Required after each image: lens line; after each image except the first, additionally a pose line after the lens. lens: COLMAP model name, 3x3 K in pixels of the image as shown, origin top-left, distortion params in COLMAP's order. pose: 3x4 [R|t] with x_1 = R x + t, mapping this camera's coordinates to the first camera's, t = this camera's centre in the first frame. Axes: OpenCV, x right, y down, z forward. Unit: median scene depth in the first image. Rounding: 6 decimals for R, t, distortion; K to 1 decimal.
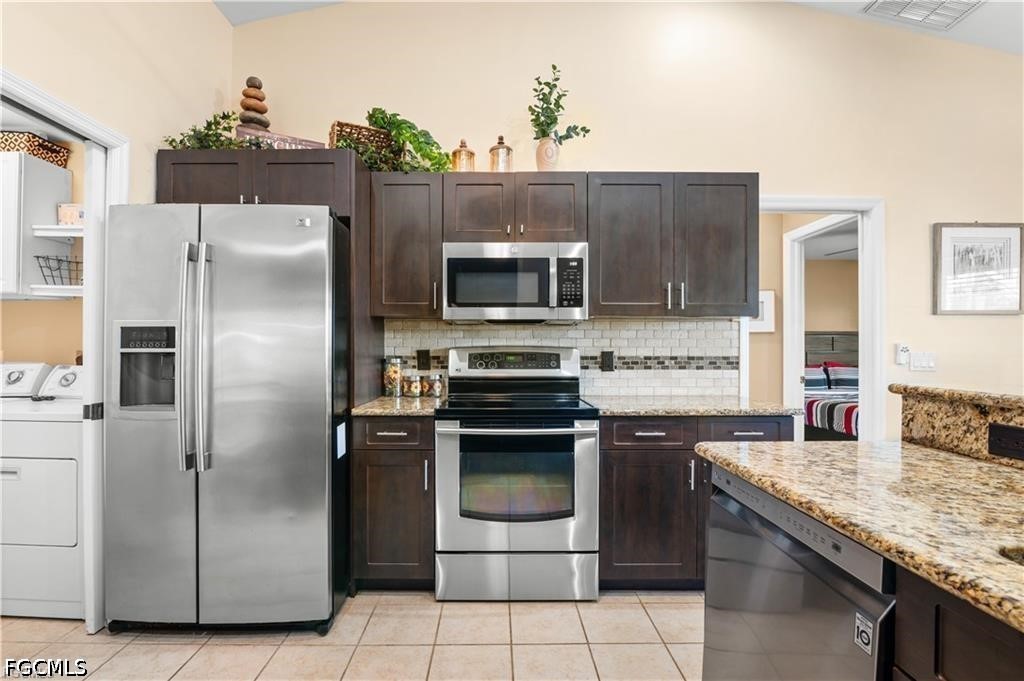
lens RADIAL K [[482.4, 0, 503.8], [0, 482.4, 345.6], [0, 0, 1]] dist [-0.021019, 0.000965]
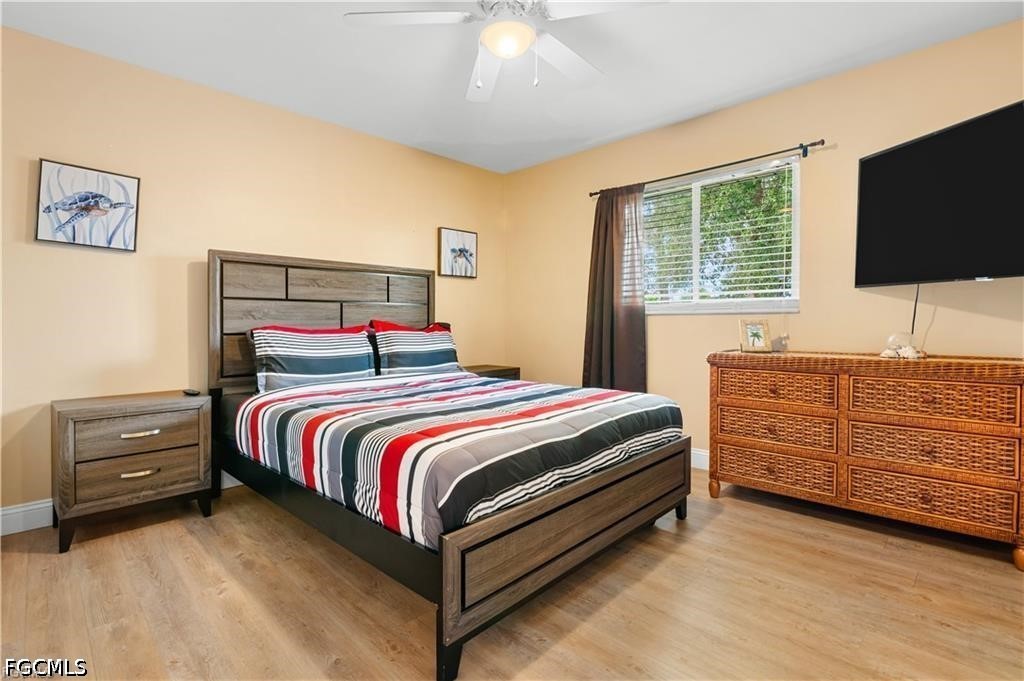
lens RADIAL K [[482.4, 0, 512.1], [0, 482.4, 331.9], [0, 0, 1]] dist [-0.021019, 0.000965]
pose [[0.697851, -0.011205, 0.716156, 0.361823], [-0.006840, 0.999728, 0.022307, 0.029209], [-0.716211, -0.020466, 0.697584, 0.472446]]
